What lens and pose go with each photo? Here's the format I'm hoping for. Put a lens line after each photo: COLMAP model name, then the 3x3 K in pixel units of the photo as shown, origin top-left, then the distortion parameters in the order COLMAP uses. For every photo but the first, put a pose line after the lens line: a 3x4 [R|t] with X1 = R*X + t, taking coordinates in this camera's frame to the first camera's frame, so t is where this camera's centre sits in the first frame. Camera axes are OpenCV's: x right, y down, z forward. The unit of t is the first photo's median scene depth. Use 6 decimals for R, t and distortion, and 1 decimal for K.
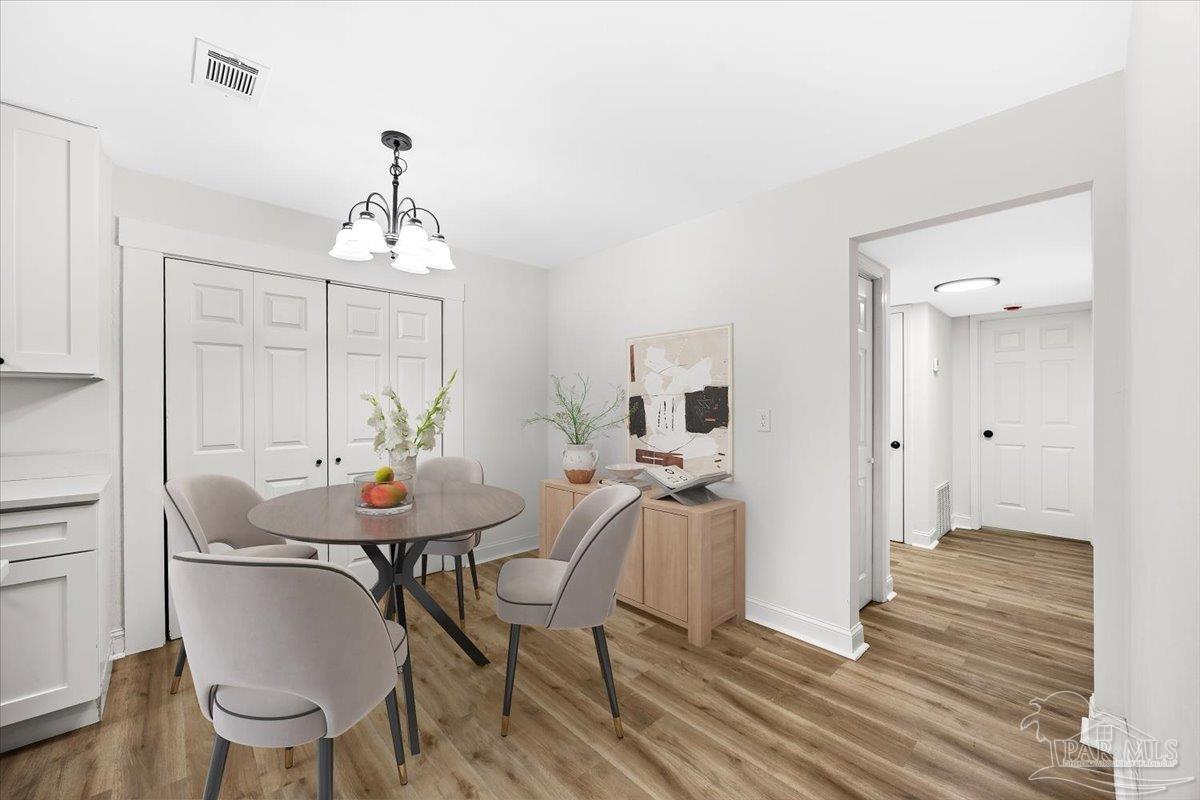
lens RADIAL K [[459.6, 0, 595.4], [0, 459.6, 404.5], [0, 0, 1]] dist [-0.000171, 0.000274]
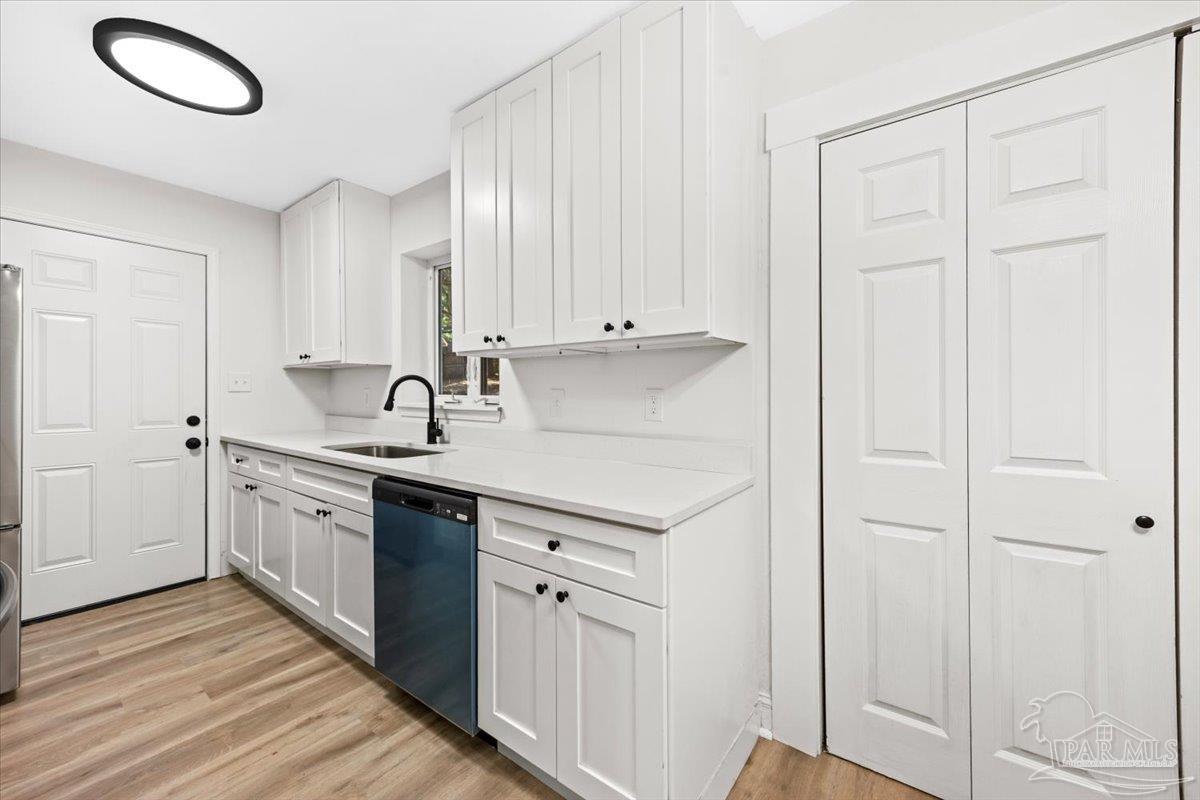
lens RADIAL K [[459.6, 0, 596.0], [0, 459.6, 397.6], [0, 0, 1]] dist [-0.000171, 0.000274]
pose [[0.158283, 0.008253, -0.987359, -0.363318], [0.000843, 0.999964, 0.008493, 0.021717], [0.987394, -0.002176, 0.158270, 0.599700]]
